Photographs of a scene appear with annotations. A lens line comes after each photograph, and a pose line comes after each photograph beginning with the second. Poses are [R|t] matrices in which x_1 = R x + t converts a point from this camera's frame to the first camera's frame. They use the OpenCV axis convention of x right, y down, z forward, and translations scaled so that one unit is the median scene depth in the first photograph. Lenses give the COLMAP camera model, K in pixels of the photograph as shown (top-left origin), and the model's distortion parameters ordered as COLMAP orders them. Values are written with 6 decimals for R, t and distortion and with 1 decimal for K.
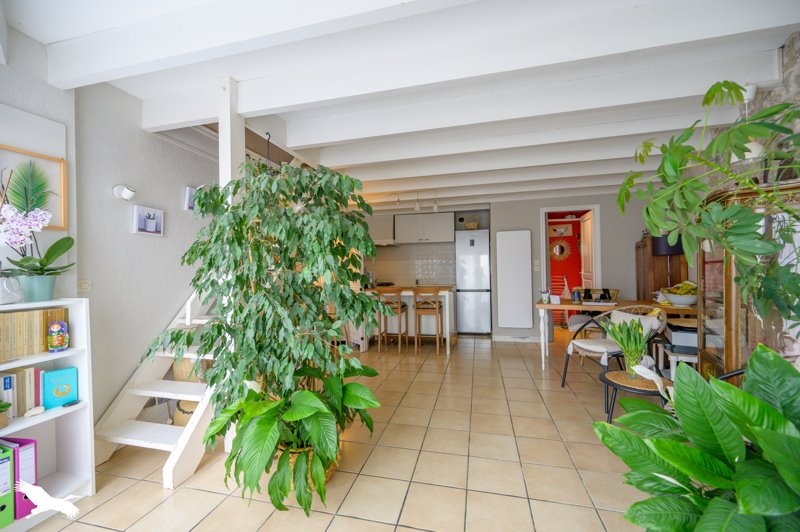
lens RADIAL K [[315.4, 0, 405.3], [0, 315.4, 265.2], [0, 0, 1]] dist [-0.004780, 0.000971]
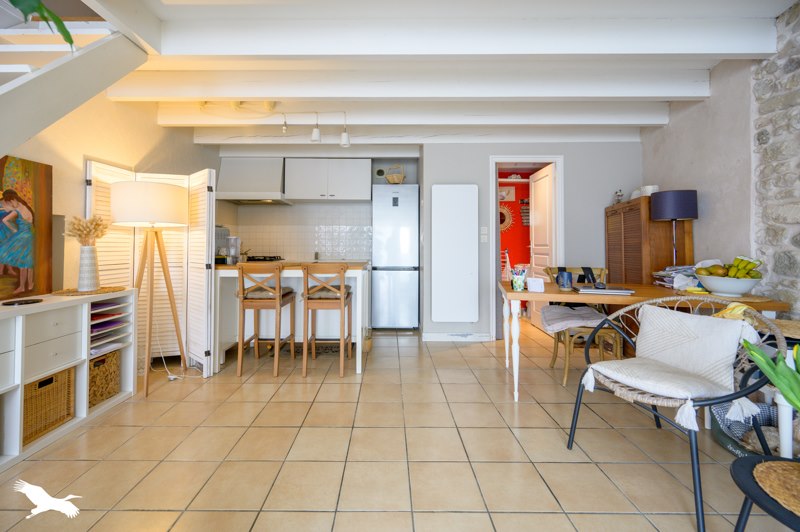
lens RADIAL K [[315.4, 0, 399.2], [0, 315.4, 241.7], [0, 0, 1]] dist [-0.004780, 0.000971]
pose [[0.965754, 0.024828, 0.258268, 0.042632], [-0.024467, 0.999690, -0.004613, 0.025675], [-0.258303, -0.001864, 0.966062, 0.349351]]
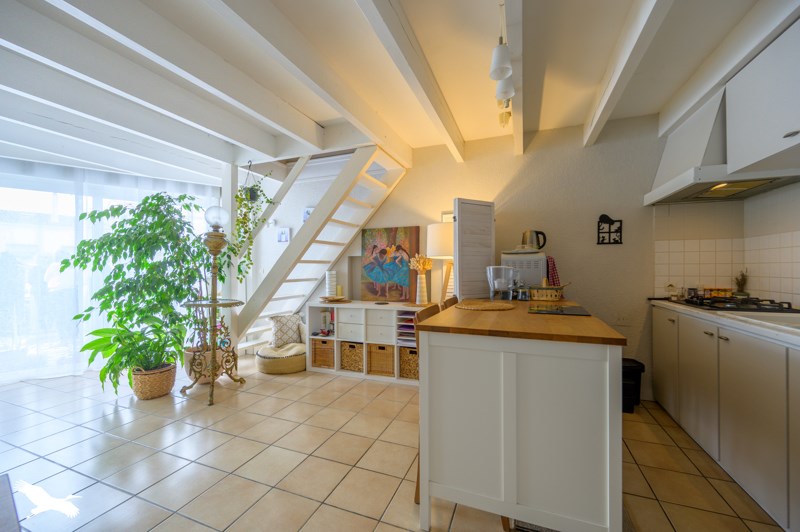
lens RADIAL K [[315.4, 0, 395.3], [0, 315.4, 270.2], [0, 0, 1]] dist [-0.004780, 0.000971]
pose [[-0.159397, 0.029006, -0.986788, 0.525506], [0.019621, 0.999464, 0.026209, 0.007374], [0.987020, -0.015184, -0.159880, 1.137397]]
